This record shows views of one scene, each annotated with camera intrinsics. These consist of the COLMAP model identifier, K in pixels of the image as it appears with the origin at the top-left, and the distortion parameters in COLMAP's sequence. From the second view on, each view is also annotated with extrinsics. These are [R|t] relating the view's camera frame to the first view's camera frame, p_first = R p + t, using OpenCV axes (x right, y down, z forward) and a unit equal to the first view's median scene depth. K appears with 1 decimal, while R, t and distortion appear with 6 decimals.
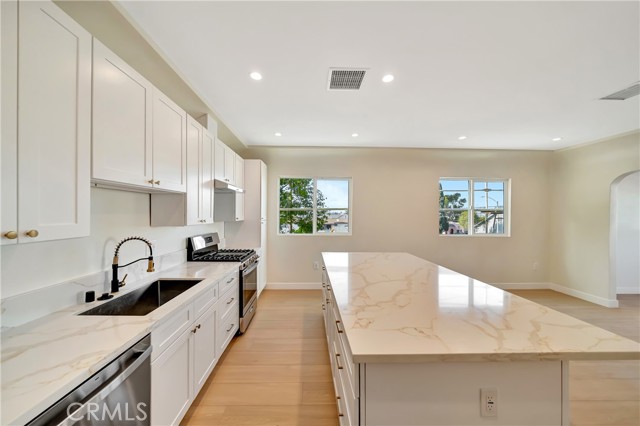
lens RADIAL K [[225.3, 0, 313.9], [0, 225.3, 216.5], [0, 0, 1]] dist [0.006825, -0.001487]
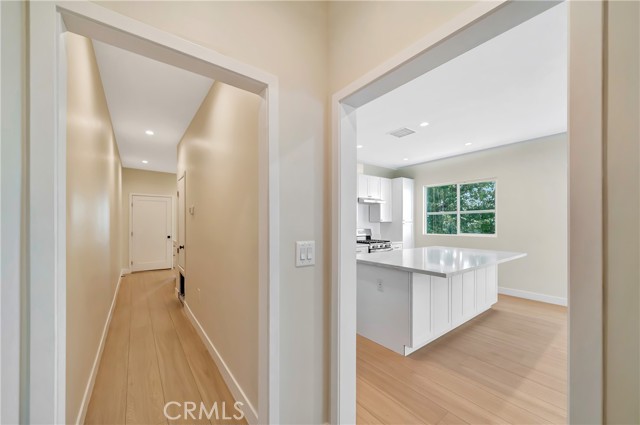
lens RADIAL K [[242.9, 0, 314.7], [0, 242.9, 224.6], [0, 0, 1]] dist [0.011296, -0.000574]
pose [[0.591403, 0.000736, -0.806376, 0.854239], [-0.006443, 0.999972, -0.003813, 0.055875], [0.806350, 0.007450, 0.591391, -0.400662]]
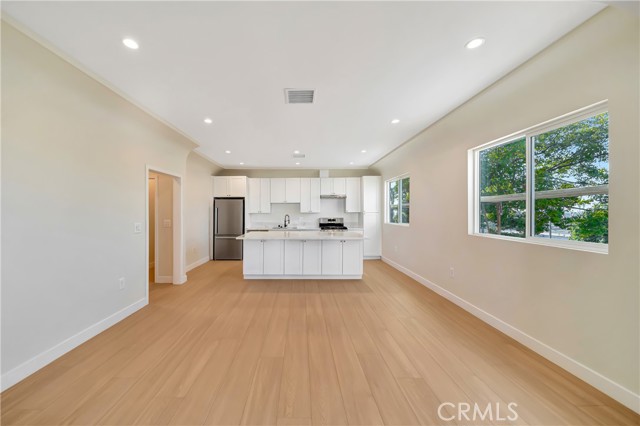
lens RADIAL K [[225.3, 0, 306.0], [0, 225.3, 213.6], [0, 0, 1]] dist [0.006825, -0.001487]
pose [[0.011483, -0.002691, -0.999930, 1.929420], [-0.008334, 0.999961, -0.002787, 0.044392], [0.999899, 0.008365, 0.011460, 0.743021]]
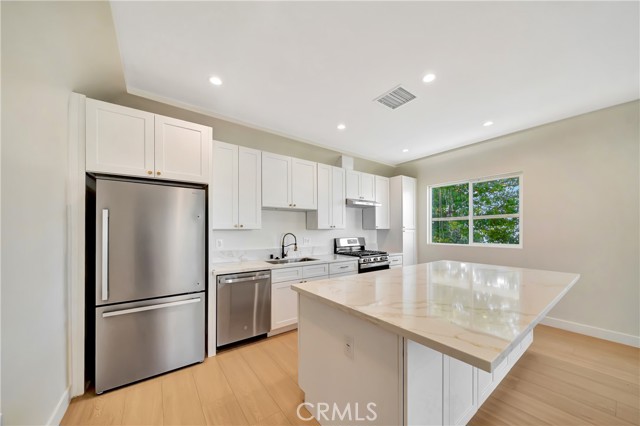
lens RADIAL K [[225.3, 0, 324.7], [0, 225.3, 230.1], [0, 0, 1]] dist [0.006825, -0.001487]
pose [[0.585496, -0.008817, -0.810627, 0.602794], [-0.004970, 0.999883, -0.014465, 0.053451], [0.810660, 0.012498, 0.585384, 0.034026]]
